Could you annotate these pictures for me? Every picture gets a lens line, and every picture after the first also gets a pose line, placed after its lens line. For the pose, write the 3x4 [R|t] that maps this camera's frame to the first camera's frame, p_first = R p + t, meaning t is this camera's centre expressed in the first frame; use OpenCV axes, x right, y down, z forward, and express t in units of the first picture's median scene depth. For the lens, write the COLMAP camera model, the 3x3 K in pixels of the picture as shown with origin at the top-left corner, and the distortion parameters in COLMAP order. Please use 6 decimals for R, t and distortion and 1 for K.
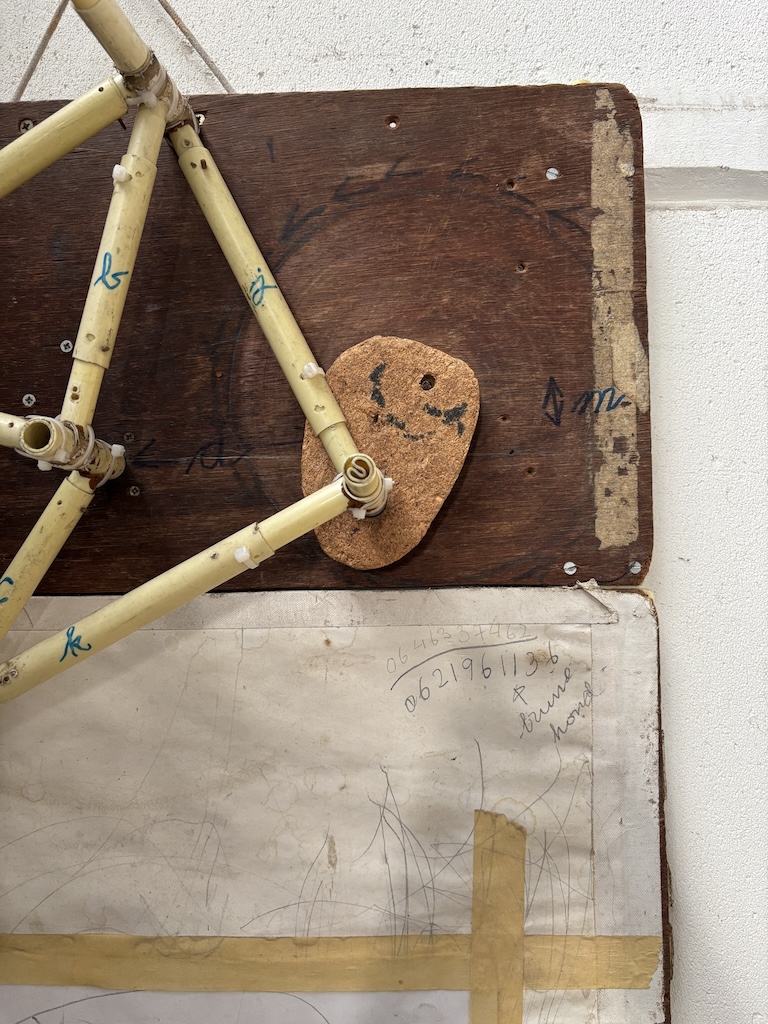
lens RADIAL K [[779.1, 0, 384.0], [0, 779.1, 512.0], [0, 0, 1]] dist [0.022766, -0.037417]
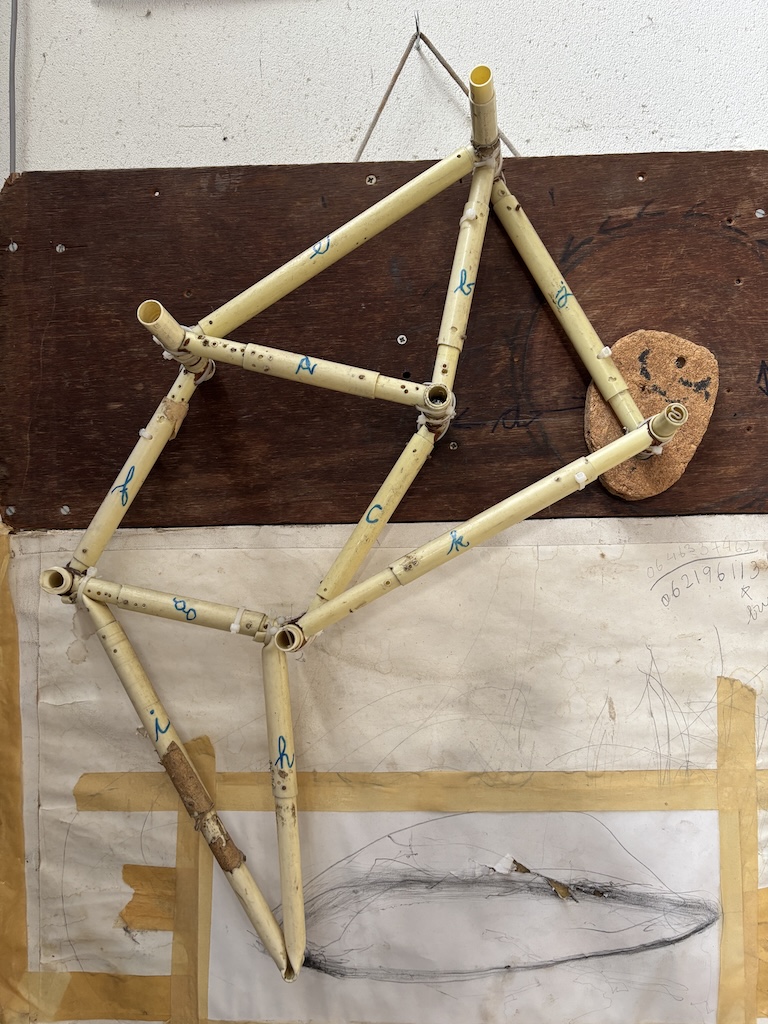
lens RADIAL K [[779.1, 0, 384.0], [0, 779.1, 512.0], [0, 0, 1]] dist [0.022766, -0.037417]
pose [[0.999991, -0.002449, 0.003392, -0.460259], [0.002571, 0.999331, -0.036486, 0.142188], [-0.003300, 0.036495, 0.999328, -0.358173]]
